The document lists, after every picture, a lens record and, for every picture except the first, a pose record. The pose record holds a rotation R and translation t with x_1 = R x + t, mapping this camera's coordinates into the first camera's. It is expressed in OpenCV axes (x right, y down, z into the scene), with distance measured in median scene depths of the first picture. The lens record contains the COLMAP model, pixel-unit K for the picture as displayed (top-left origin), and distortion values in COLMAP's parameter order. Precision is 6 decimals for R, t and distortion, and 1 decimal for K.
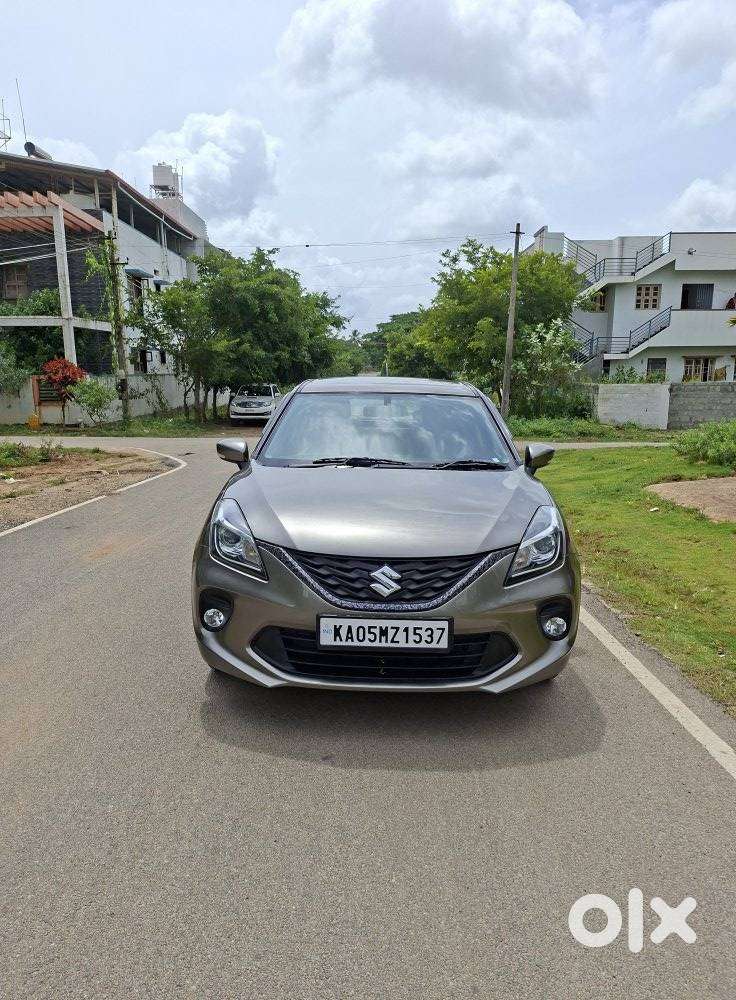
lens RADIAL K [[696.3, 0, 368.0], [0, 696.3, 500.0], [0, 0, 1]] dist [0.084978, -0.097354]
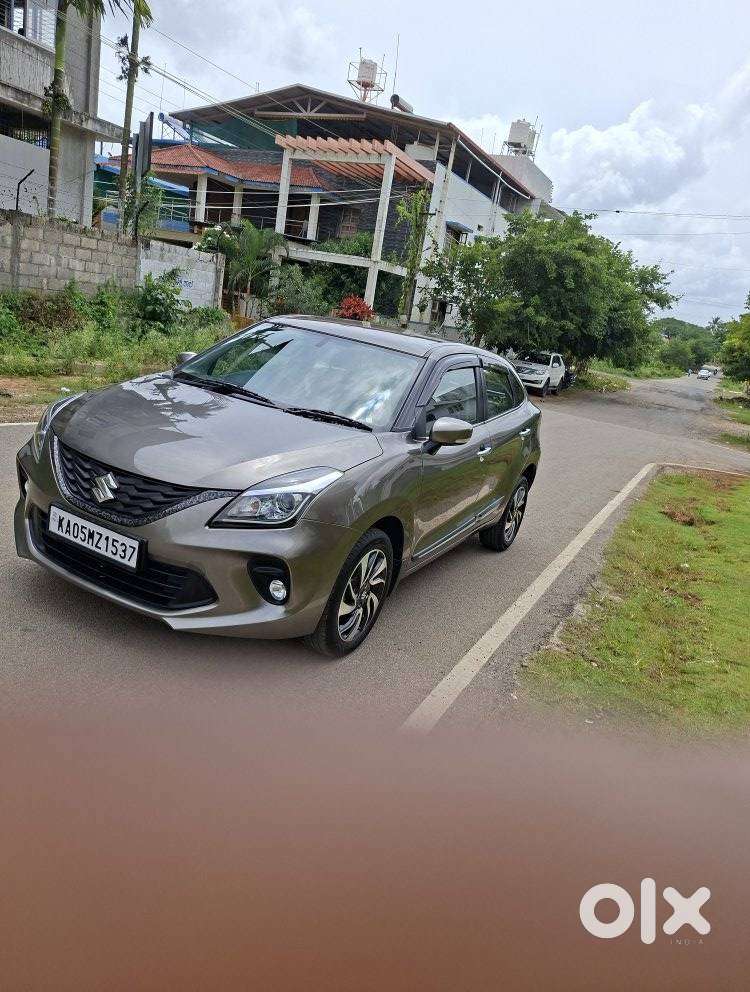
lens RADIAL K [[688.4, 0, 372.0], [0, 688.4, 491.8], [0, 0, 1]] dist [0.113349, -0.158510]
pose [[0.879887, 0.256756, -0.399845, 0.531042], [-0.241580, 0.966301, 0.088887, -0.043714], [0.409193, 0.018384, 0.912263, 0.153629]]
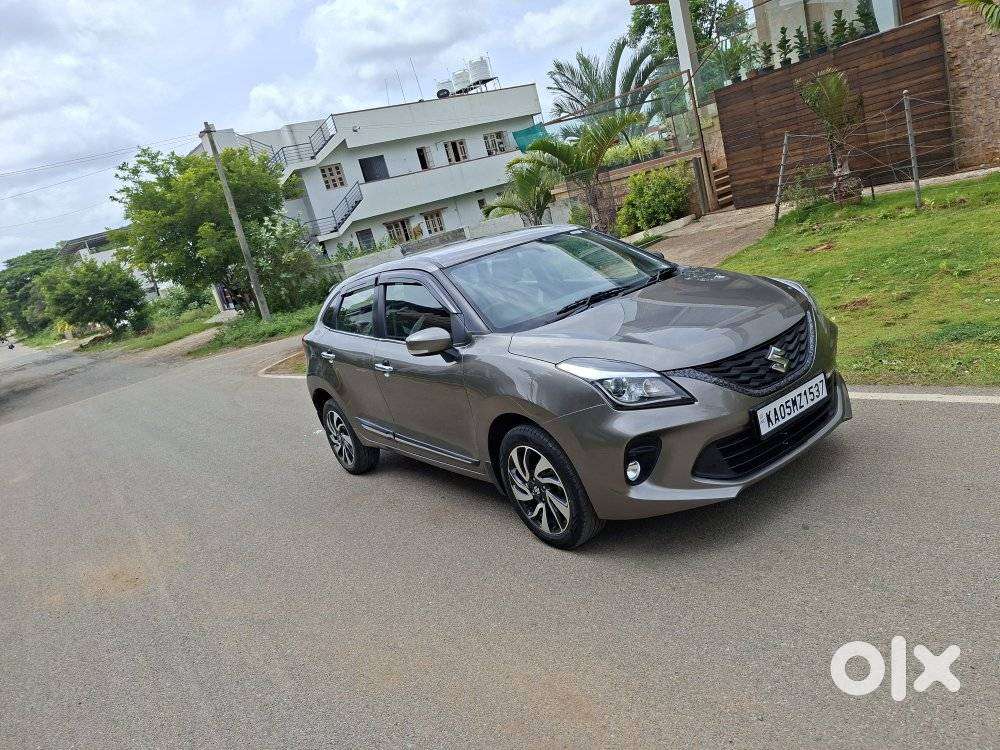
lens RADIAL K [[709.7, 0, 516.8], [0, 709.7, 359.0], [0, 0, 1]] dist [0.031779, -0.002870]
pose [[0.761438, -0.327988, 0.559139, -0.626396], [0.354332, 0.932879, 0.064692, -0.070700], [-0.542827, 0.148862, 0.826546, 0.197764]]
